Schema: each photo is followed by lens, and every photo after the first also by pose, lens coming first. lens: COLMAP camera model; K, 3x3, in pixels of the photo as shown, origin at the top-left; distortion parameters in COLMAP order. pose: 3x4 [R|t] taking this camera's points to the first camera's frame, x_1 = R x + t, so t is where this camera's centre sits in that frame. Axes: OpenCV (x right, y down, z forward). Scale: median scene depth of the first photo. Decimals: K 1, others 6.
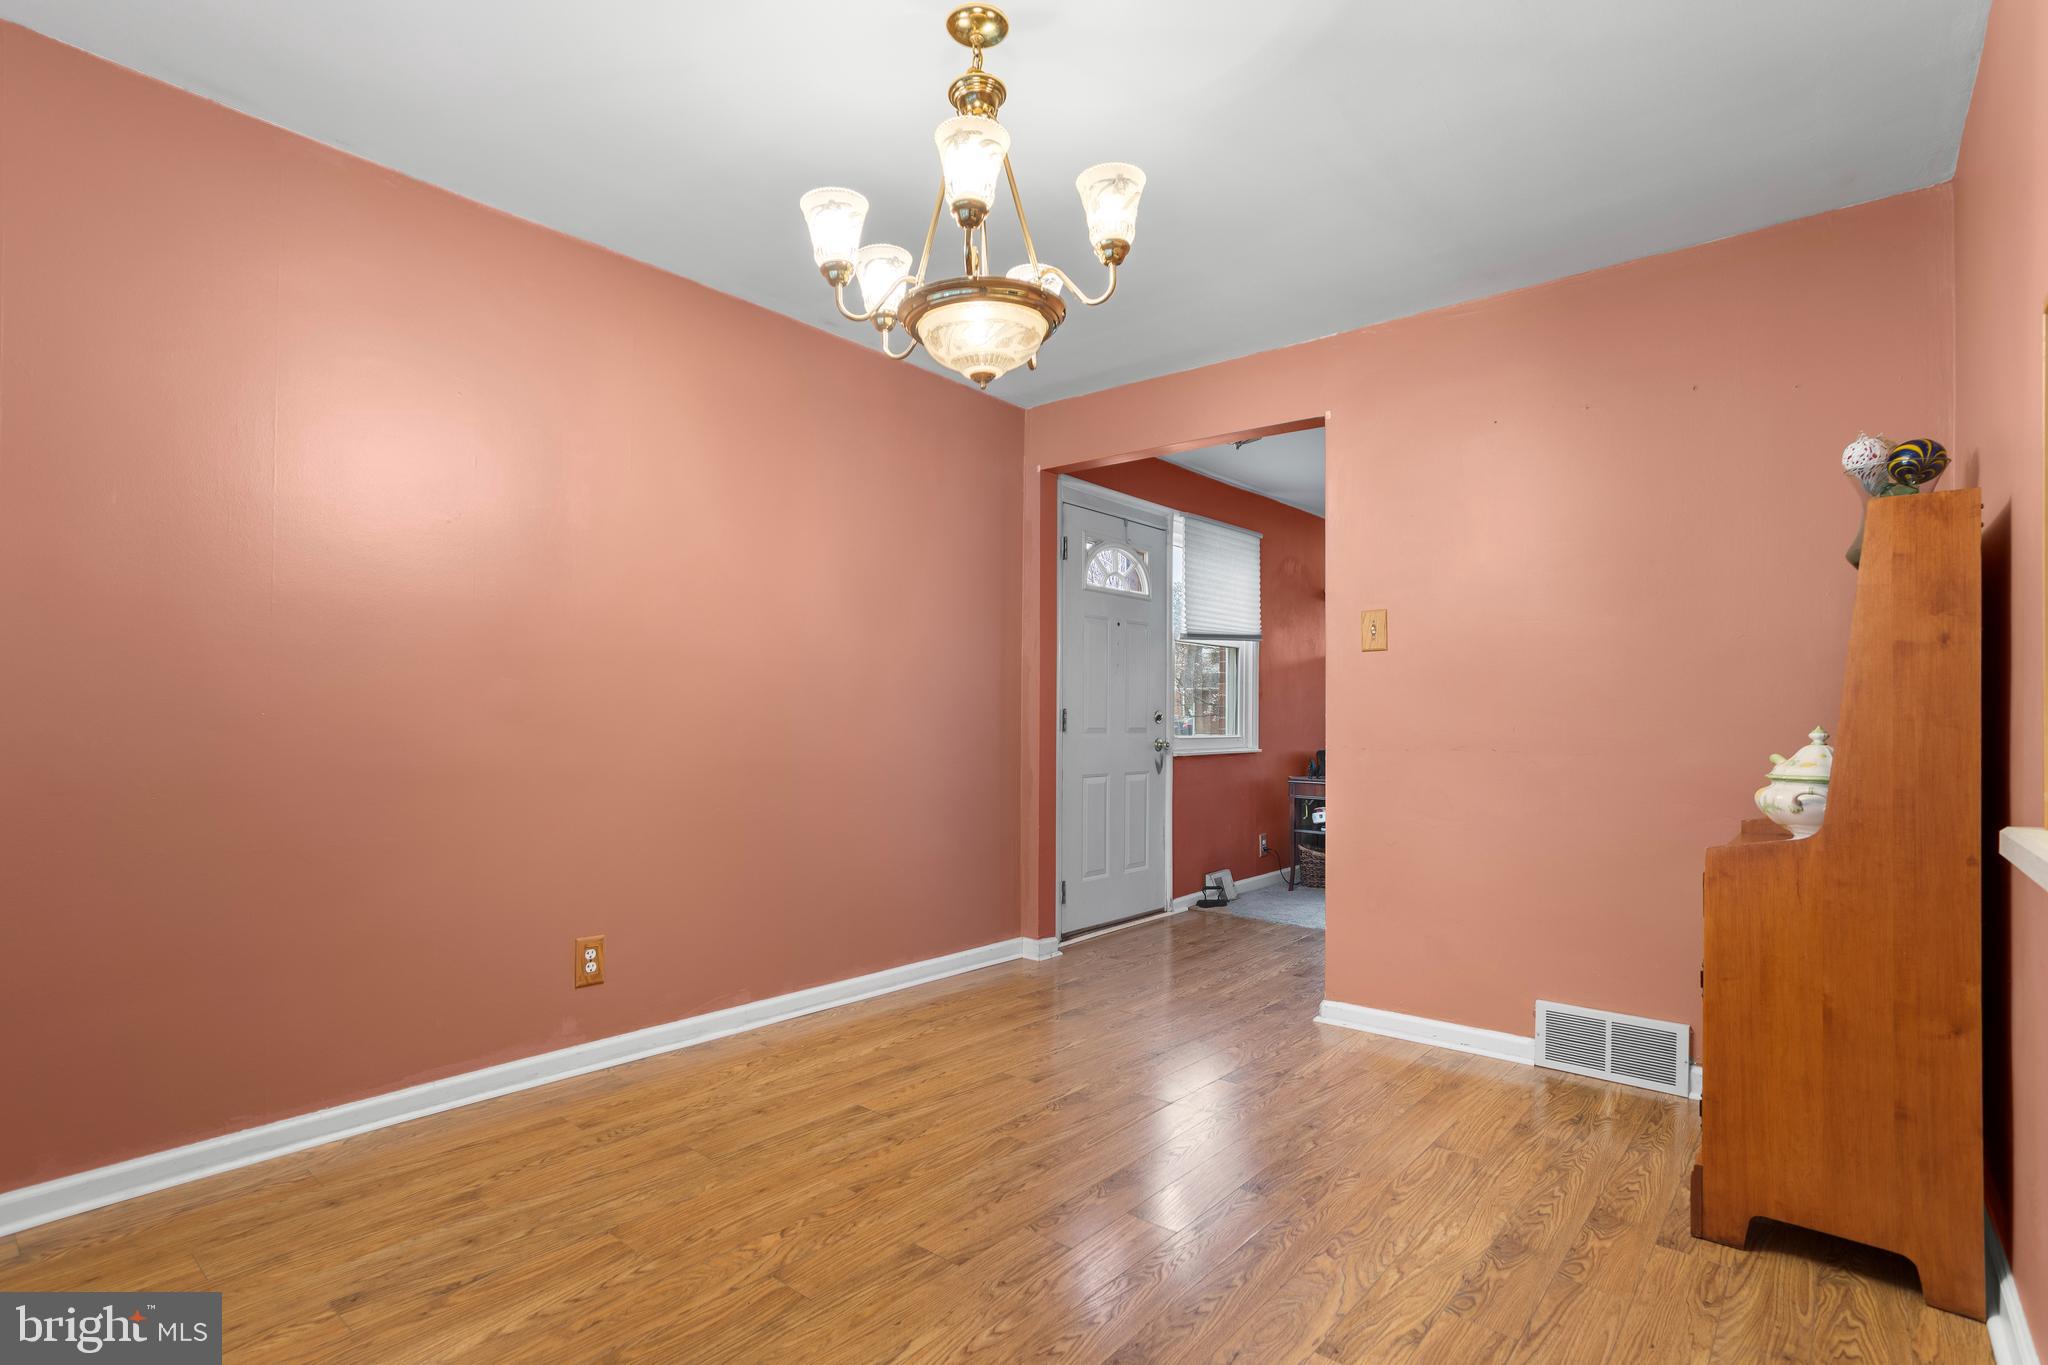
lens RADIAL K [[1021.4, 0, 1020.1], [0, 1021.4, 692.8], [0, 0, 1]] dist [0.007264, 0.001277]
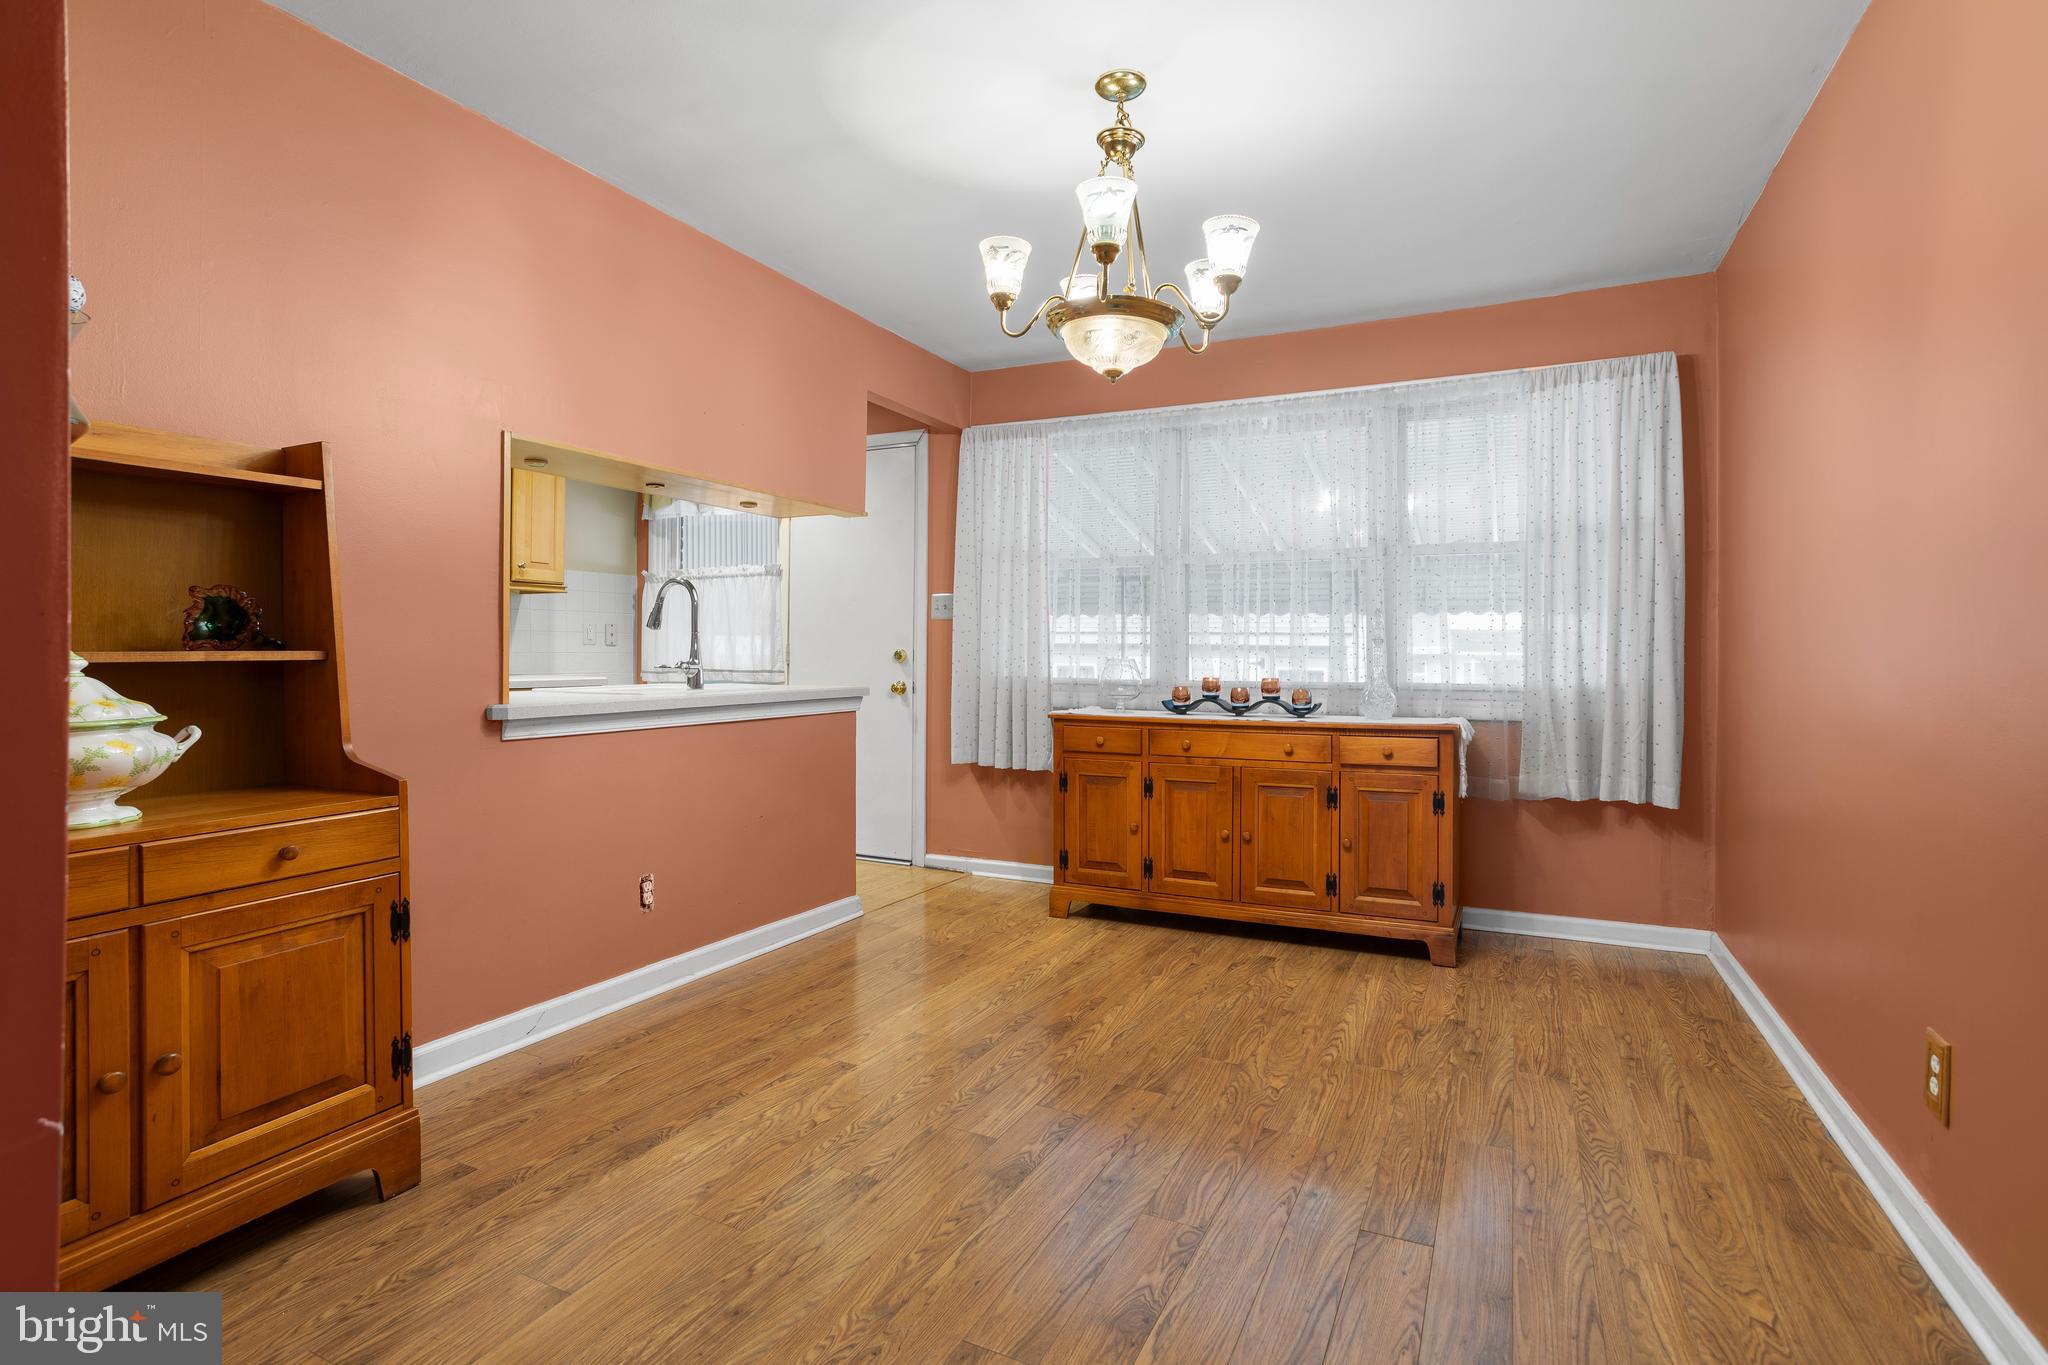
lens RADIAL K [[1021.4, 0, 1025.2], [0, 1021.4, 670.4], [0, 0, 1]] dist [0.007264, 0.001277]
pose [[-0.971342, -0.008901, -0.237518, 0.335021], [-0.007007, 0.999937, -0.008817, 0.052248], [0.237581, -0.006900, -0.971343, 2.072652]]
